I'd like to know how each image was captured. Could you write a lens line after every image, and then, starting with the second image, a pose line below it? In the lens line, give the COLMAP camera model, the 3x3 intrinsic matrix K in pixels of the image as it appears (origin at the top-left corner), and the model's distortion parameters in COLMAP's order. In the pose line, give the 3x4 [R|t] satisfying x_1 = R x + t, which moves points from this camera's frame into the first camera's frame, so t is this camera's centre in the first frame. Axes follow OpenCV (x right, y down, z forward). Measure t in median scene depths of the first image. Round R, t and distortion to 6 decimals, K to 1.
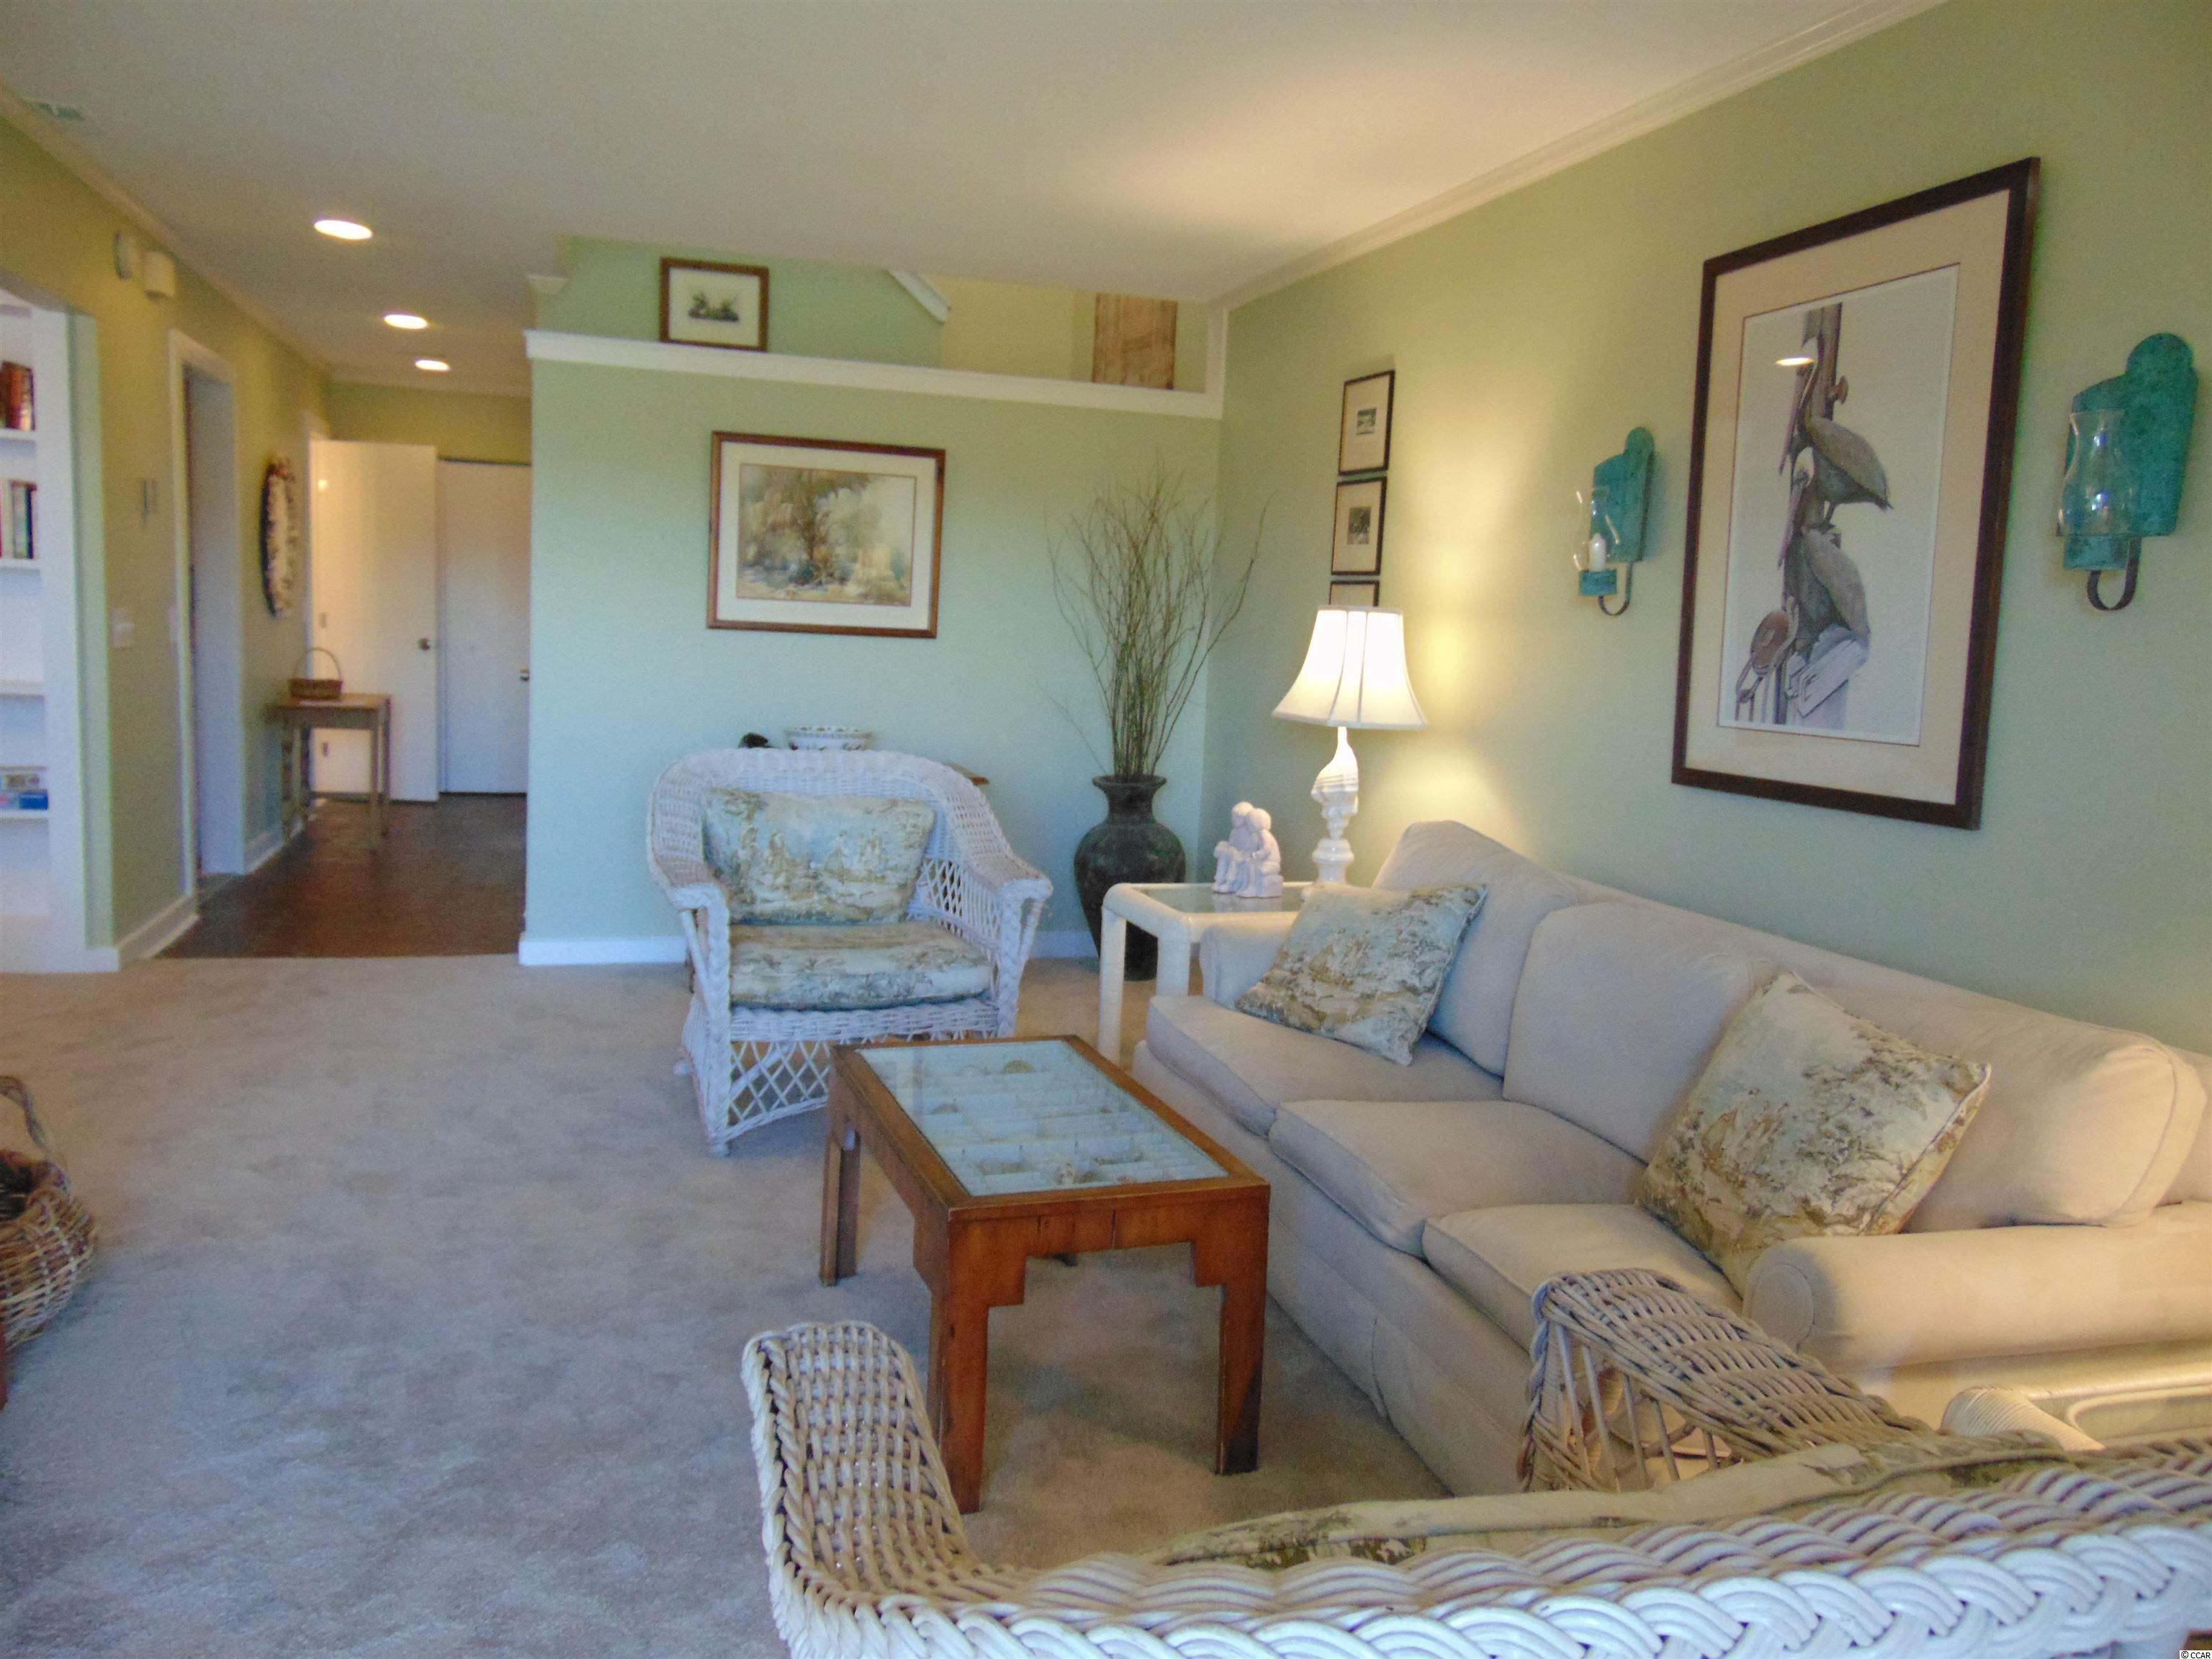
lens RADIAL K [[1644.6, 0, 1106.0], [0, 1644.6, 829.5], [0, 0, 1]] dist [-0.024668, 0.044322]
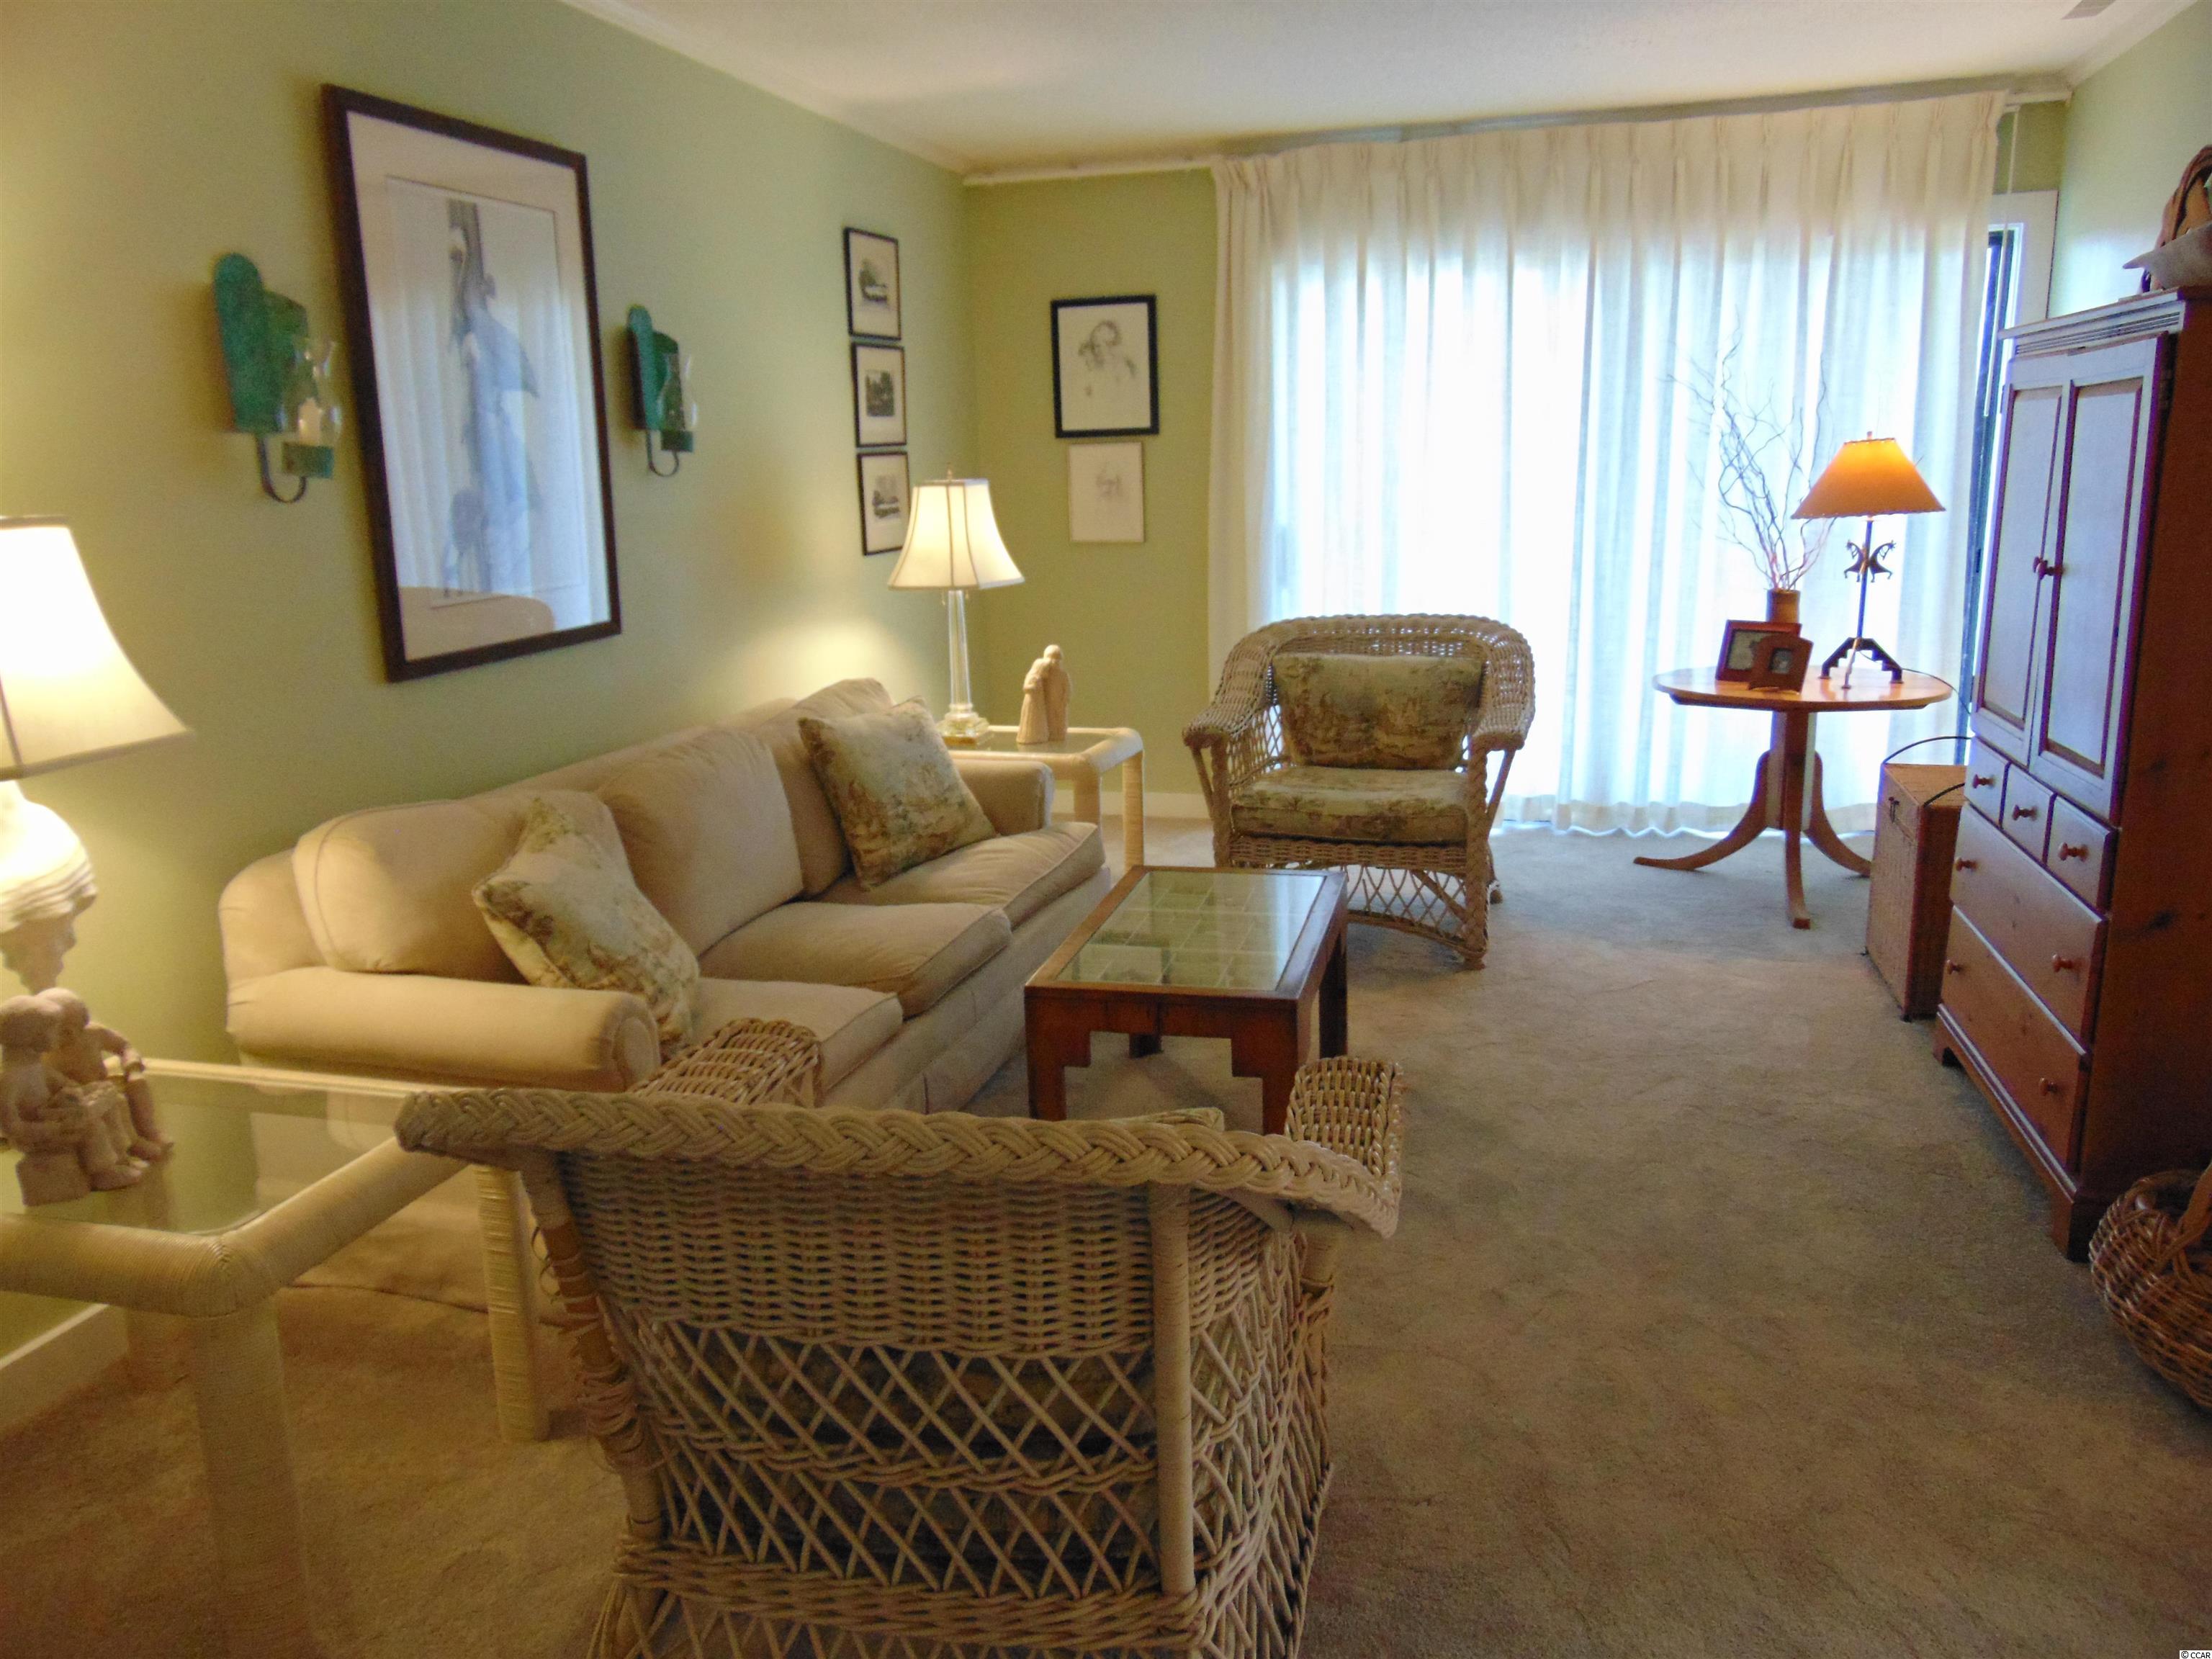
lens RADIAL K [[1653.2, 0, 1106.0], [0, 1653.2, 829.5], [0, 0, 1]] dist [-0.044081, 0.100410]
pose [[-0.843920, -0.146084, 0.516196, -0.540463], [0.051736, 0.935564, 0.349348, -0.288946], [-0.533969, 0.321528, -0.781983, 1.760348]]
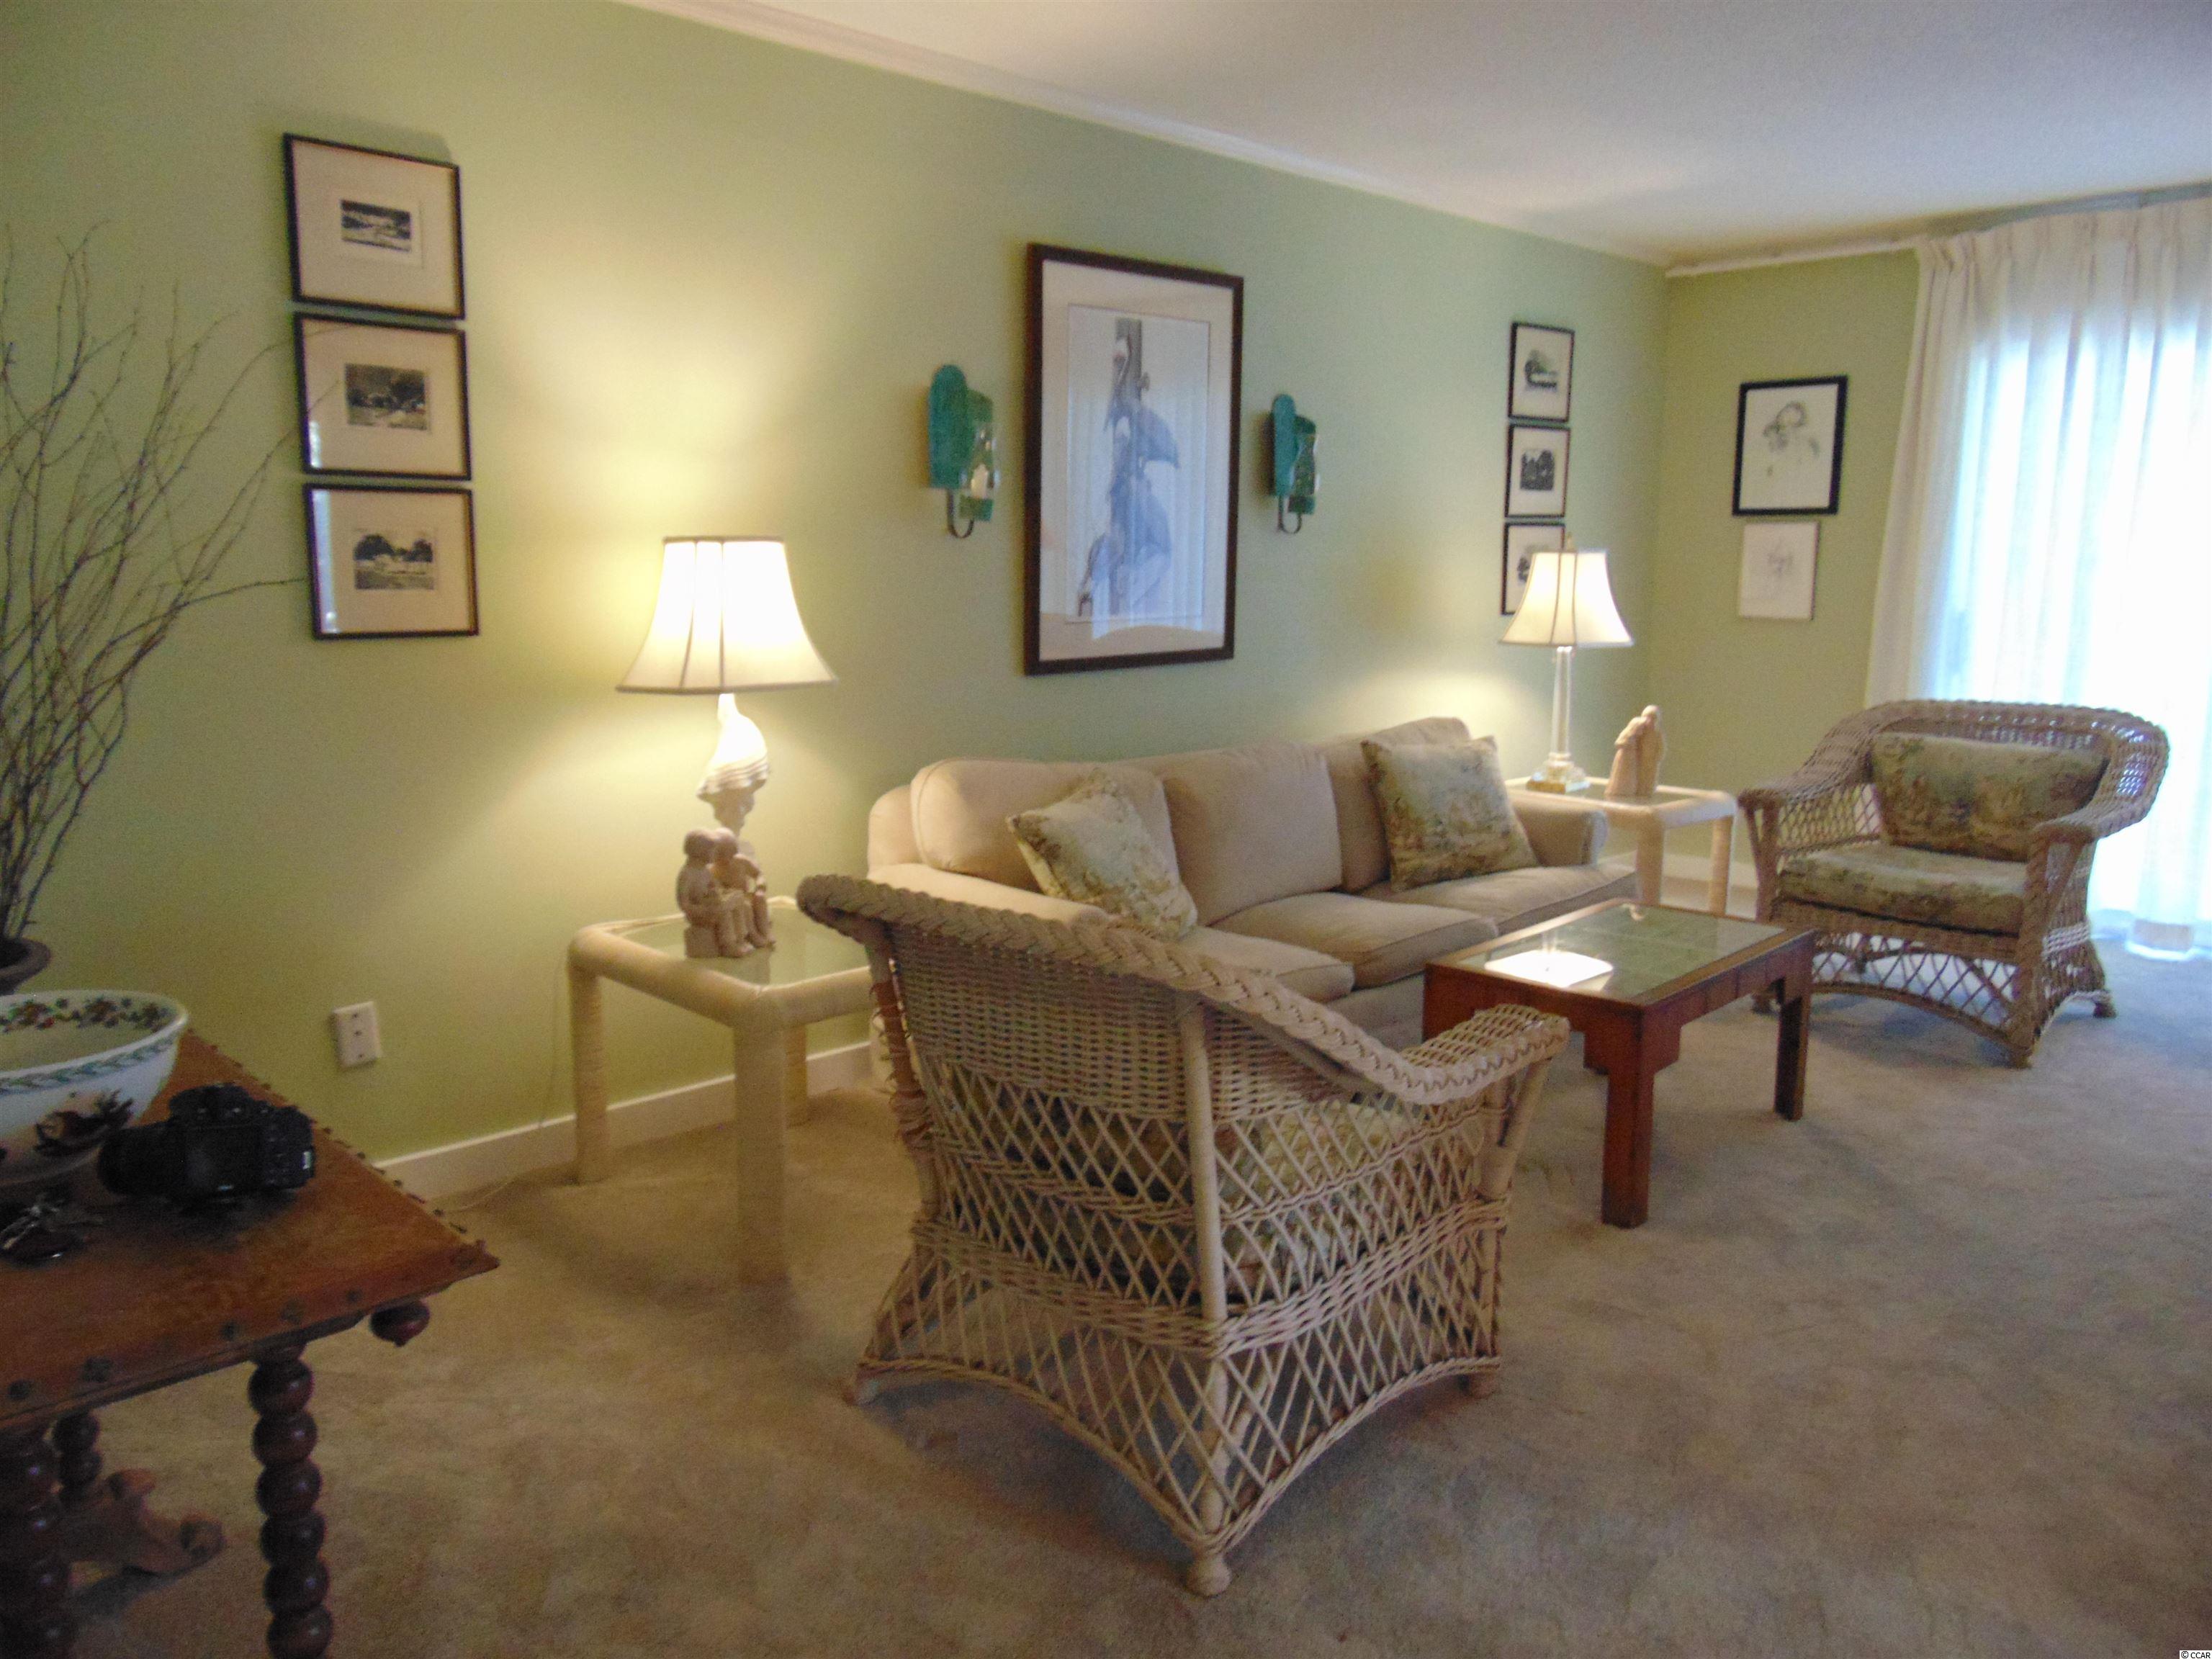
lens RADIAL K [[1644.6, 0, 1106.0], [0, 1644.6, 829.5], [0, 0, 1]] dist [-0.024668, 0.044322]
pose [[-0.467093, -0.202632, 0.860677, -0.868203], [0.084043, 0.958806, 0.271345, -0.282930], [-0.880205, 0.199077, -0.430822, 1.724799]]
